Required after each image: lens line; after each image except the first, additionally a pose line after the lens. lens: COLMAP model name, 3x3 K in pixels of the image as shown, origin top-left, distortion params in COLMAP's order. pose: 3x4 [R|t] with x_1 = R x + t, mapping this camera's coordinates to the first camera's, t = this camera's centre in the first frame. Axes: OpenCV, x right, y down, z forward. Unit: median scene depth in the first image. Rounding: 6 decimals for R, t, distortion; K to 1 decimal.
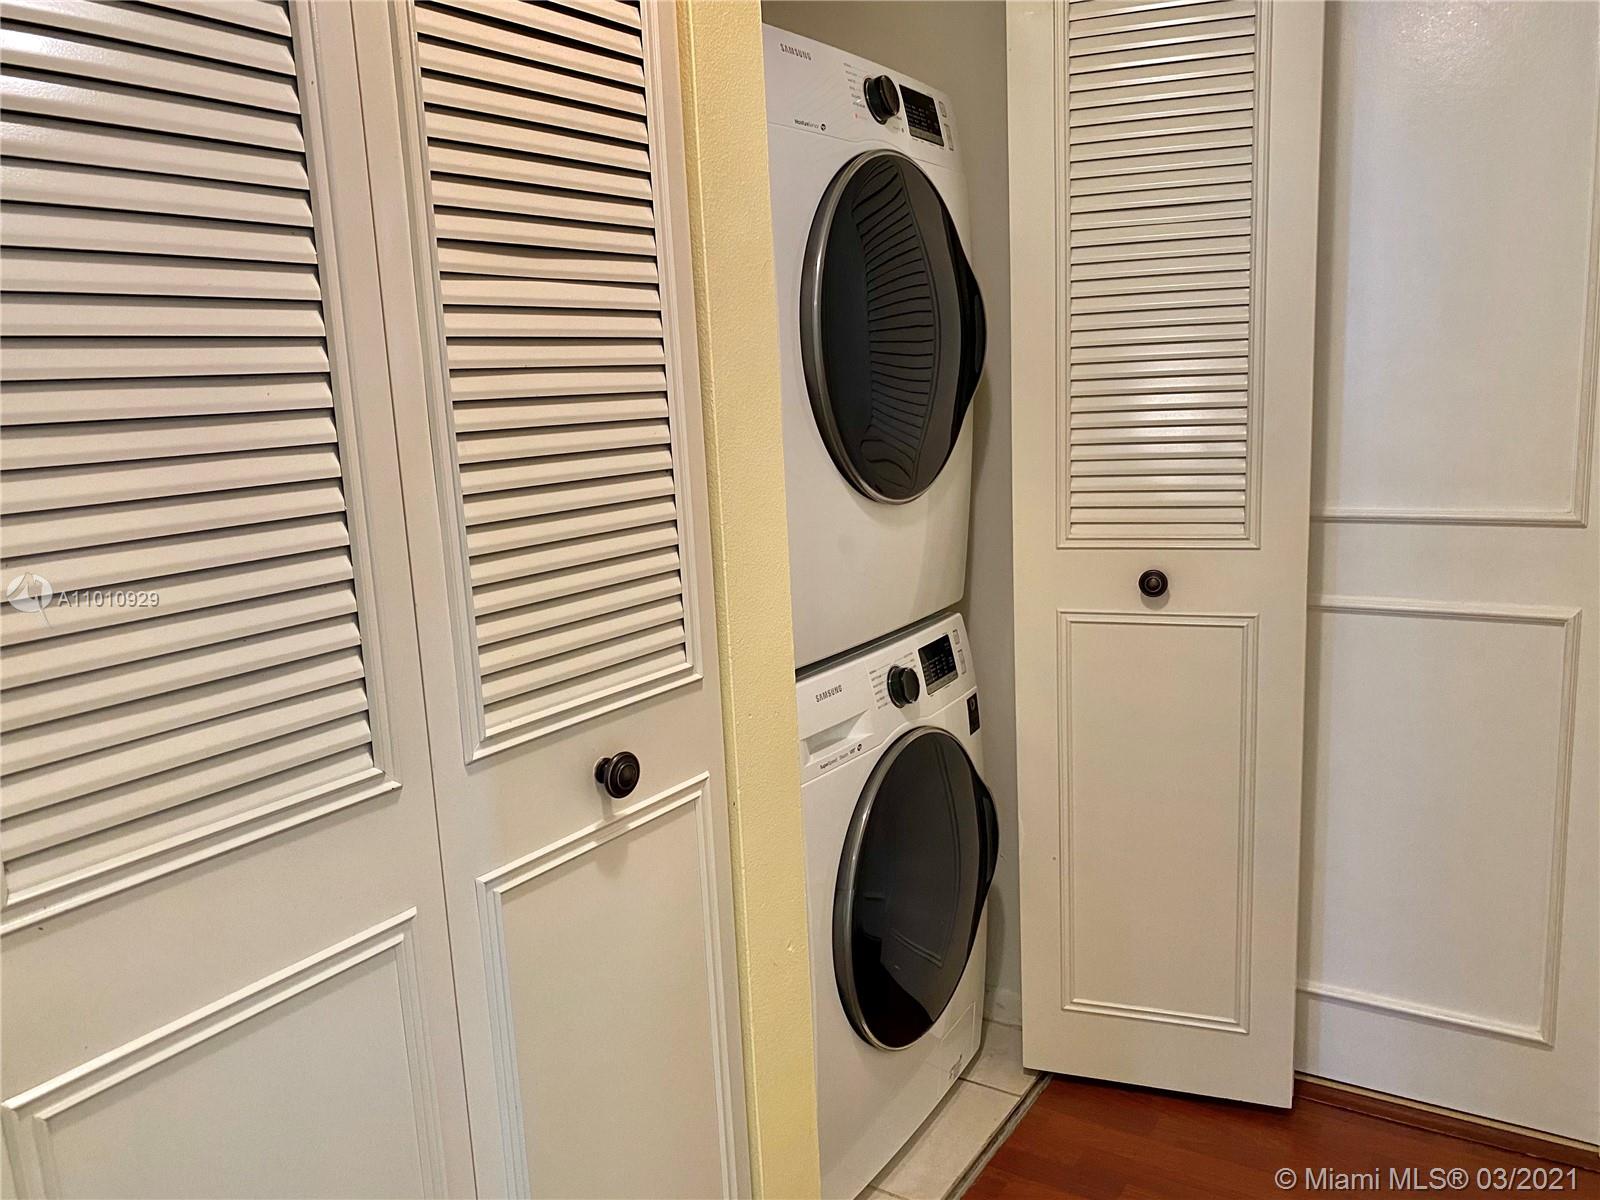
lens RADIAL K [[1223.5, 0, 796.1], [0, 1223.5, 605.6], [0, 0, 1]] dist [0.061692, -0.086821]
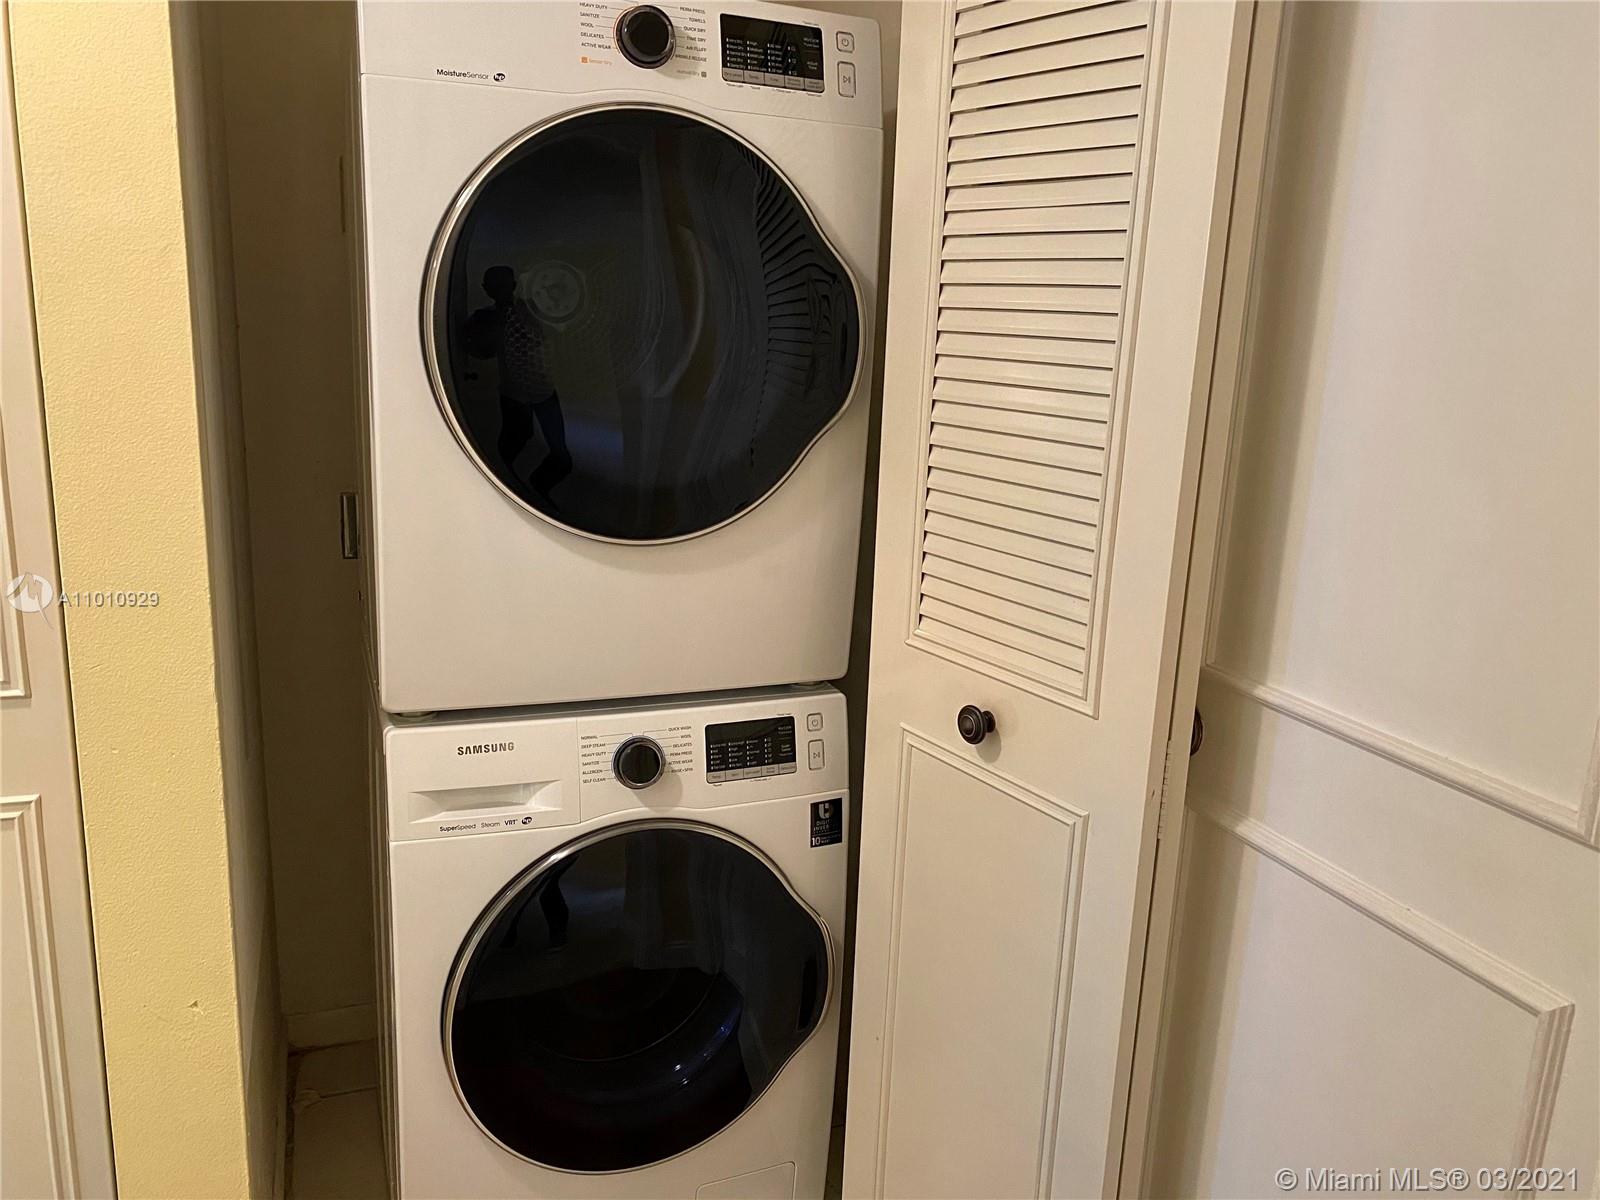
lens RADIAL K [[1223.5, 0, 796.1], [0, 1223.5, 593.6], [0, 0, 1]] dist [0.061692, -0.086821]
pose [[0.807257, 0.210088, -0.551542, 0.607054], [-0.184438, 0.977496, 0.102388, -0.150798], [0.560641, 0.019072, 0.827839, 0.380771]]
